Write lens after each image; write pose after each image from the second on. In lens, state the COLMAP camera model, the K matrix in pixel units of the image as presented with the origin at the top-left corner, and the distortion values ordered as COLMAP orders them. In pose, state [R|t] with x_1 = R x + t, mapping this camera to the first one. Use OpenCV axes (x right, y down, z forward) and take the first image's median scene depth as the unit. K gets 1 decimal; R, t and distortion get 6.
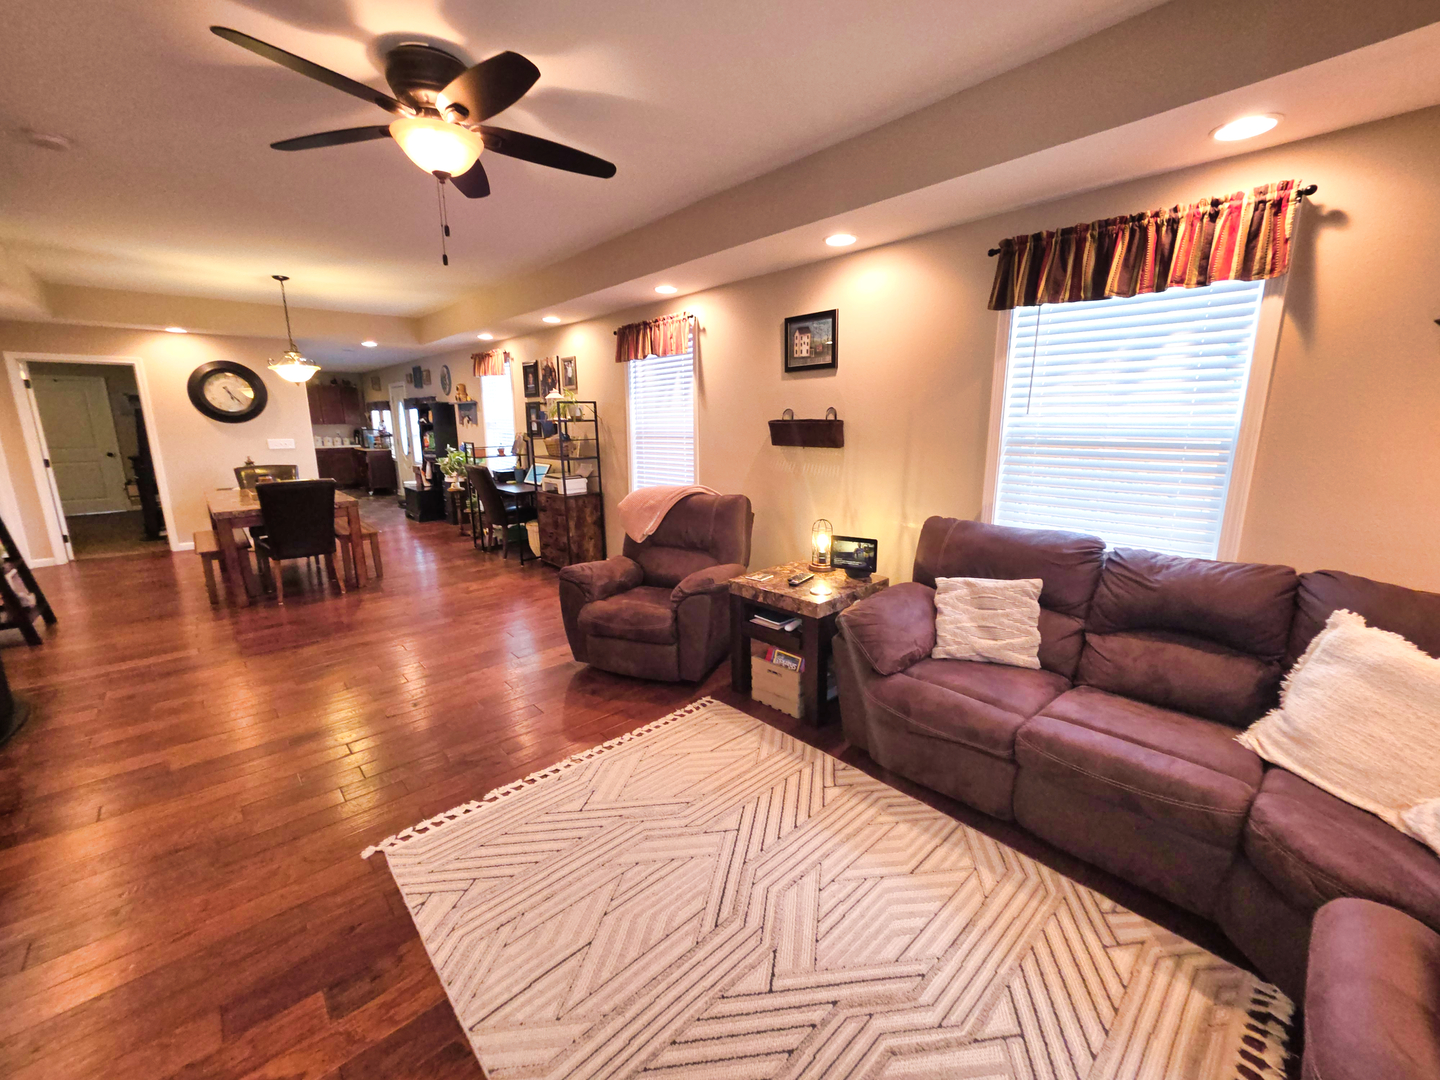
lens RADIAL K [[578.8, 0, 732.7], [0, 578.8, 537.9], [0, 0, 1]] dist [0.001427, -0.000007]
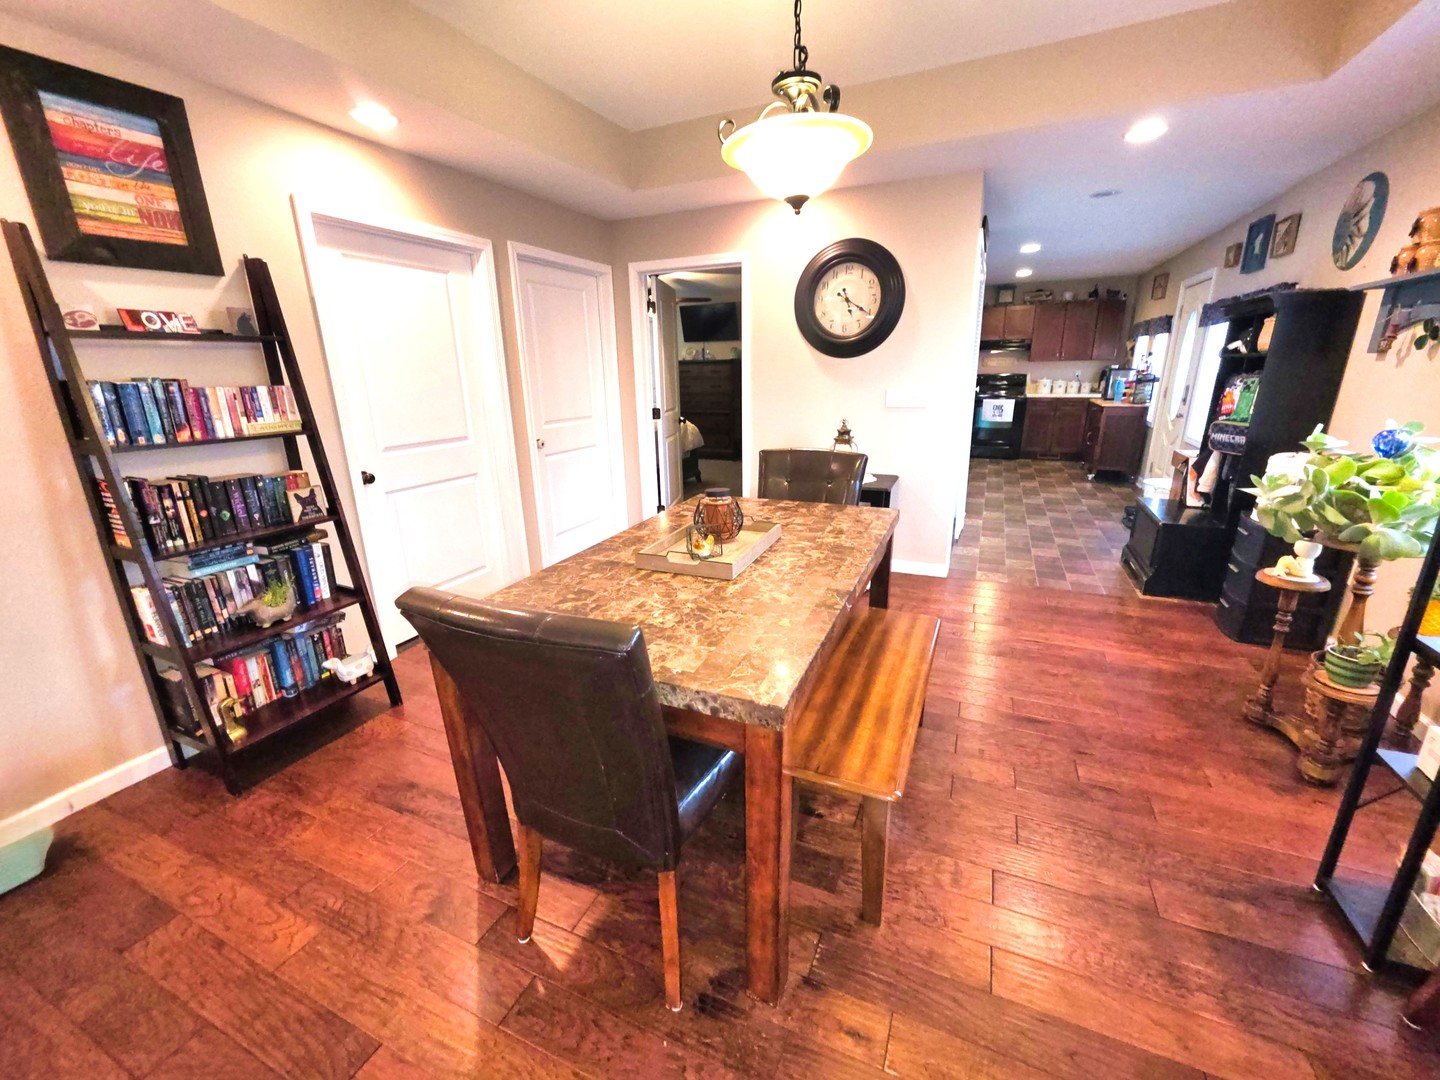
lens RADIAL K [[578.8, 0, 724.5], [0, 578.8, 536.6], [0, 0, 1]] dist [0.001427, -0.000007]
pose [[0.385849, 0.256740, -0.886118, -0.637703], [-0.169852, 0.963847, 0.205301, -0.220480], [0.906792, 0.071294, 0.415507, 1.174861]]
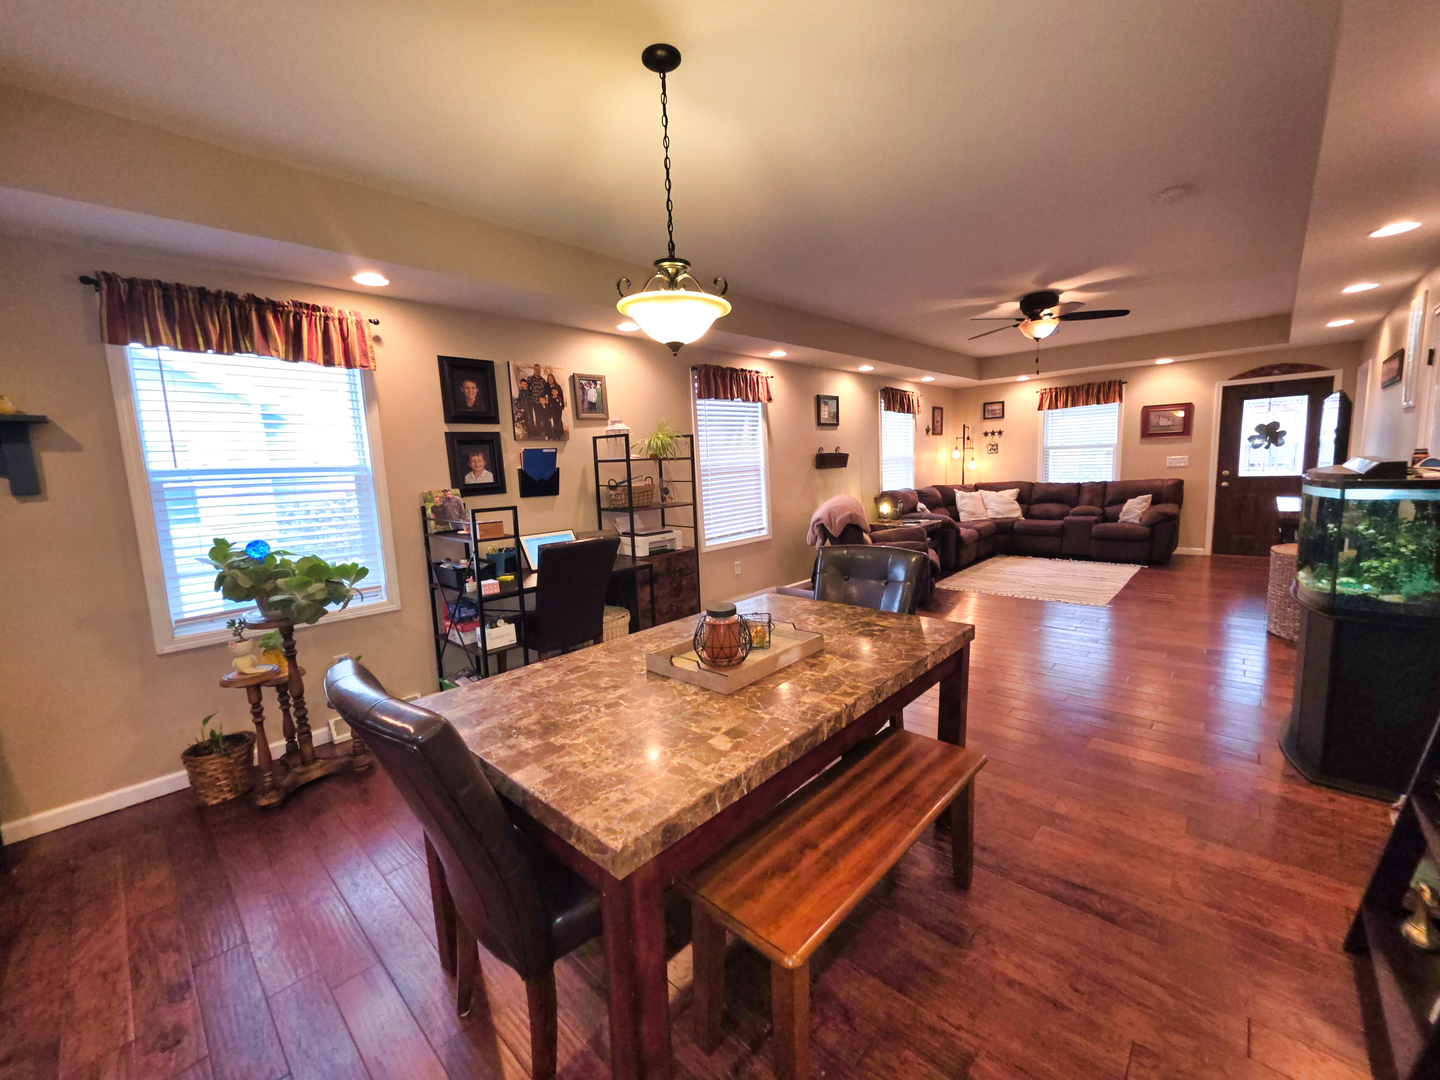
lens RADIAL K [[578.8, 0, 726.0], [0, 578.8, 538.6], [0, 0, 1]] dist [0.001427, -0.000007]
pose [[-0.071571, -0.123730, 0.989731, -1.570094], [0.243465, 0.960095, 0.137631, -0.264227], [-0.967265, 0.250815, -0.038591, 1.389366]]
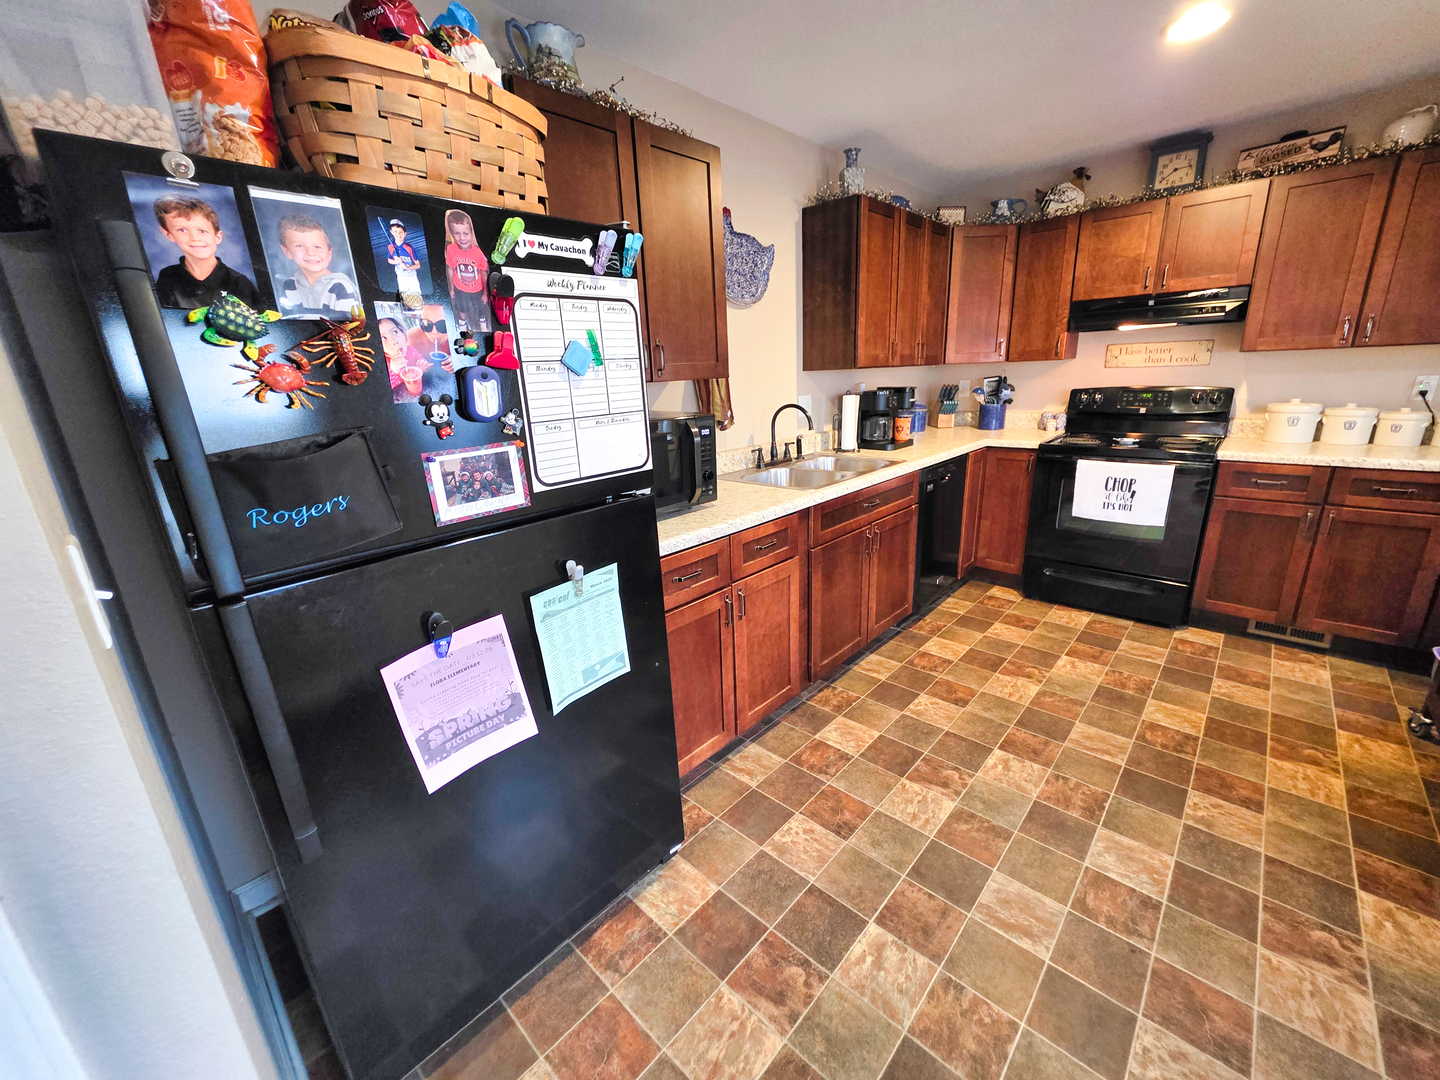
lens RADIAL K [[578.8, 0, 727.4], [0, 578.8, 540.1], [0, 0, 1]] dist [0.001427, -0.000007]
pose [[0.081468, 0.279050, -0.956814, -1.526210], [-0.166137, 0.950377, 0.263027, -0.452075], [0.982732, 0.137534, 0.123786, 2.315231]]
